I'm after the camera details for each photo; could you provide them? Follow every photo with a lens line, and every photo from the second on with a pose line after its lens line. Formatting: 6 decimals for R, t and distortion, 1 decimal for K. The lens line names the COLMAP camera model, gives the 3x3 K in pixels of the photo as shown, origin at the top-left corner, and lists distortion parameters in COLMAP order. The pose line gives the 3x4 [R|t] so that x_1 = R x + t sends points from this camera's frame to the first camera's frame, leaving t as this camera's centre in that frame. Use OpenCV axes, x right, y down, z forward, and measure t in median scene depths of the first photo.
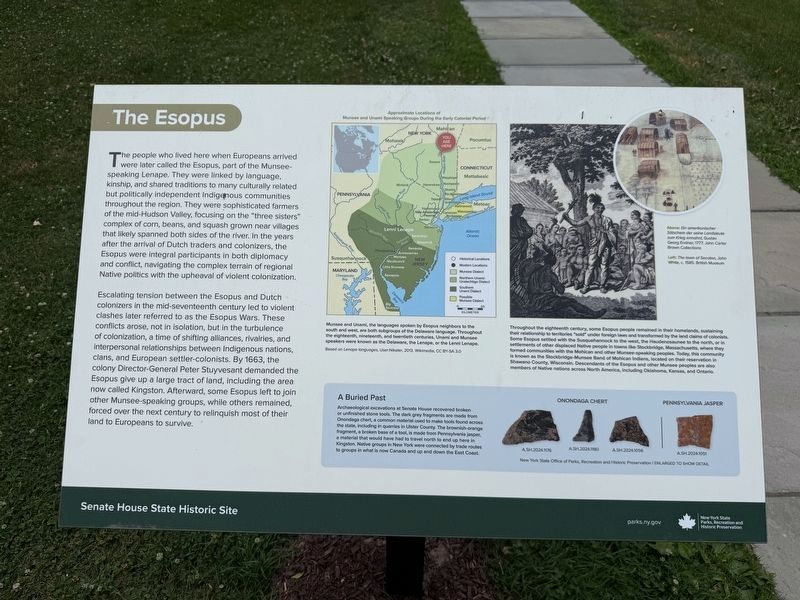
lens RADIAL K [[548.7, 0, 400.0], [0, 548.7, 300.0], [0, 0, 1]] dist [0.053842, -0.090957]
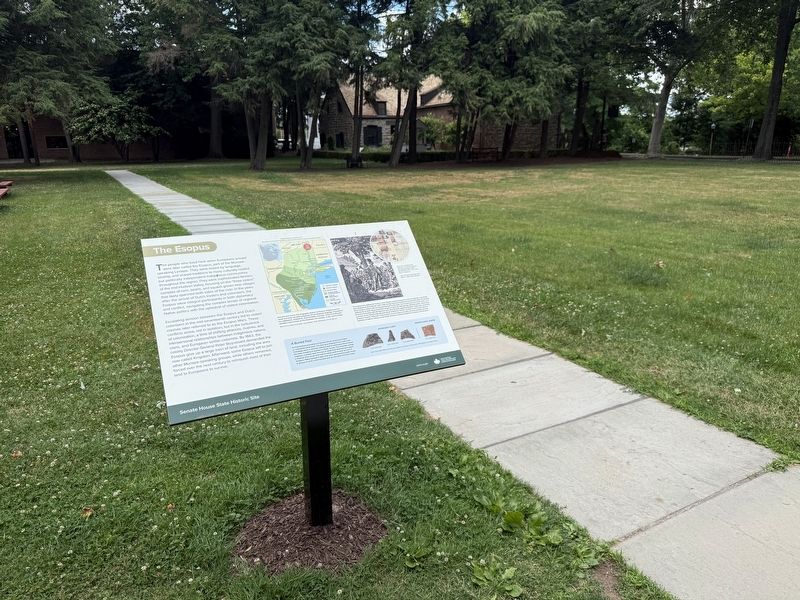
lens RADIAL K [[548.7, 0, 400.0], [0, 548.7, 300.0], [0, 0, 1]] dist [0.053842, -0.090957]
pose [[0.884122, -0.124059, 0.450485, -0.700152], [0.294533, 0.896418, -0.331186, 0.879402], [-0.362737, 0.425492, 0.829083, -1.104819]]
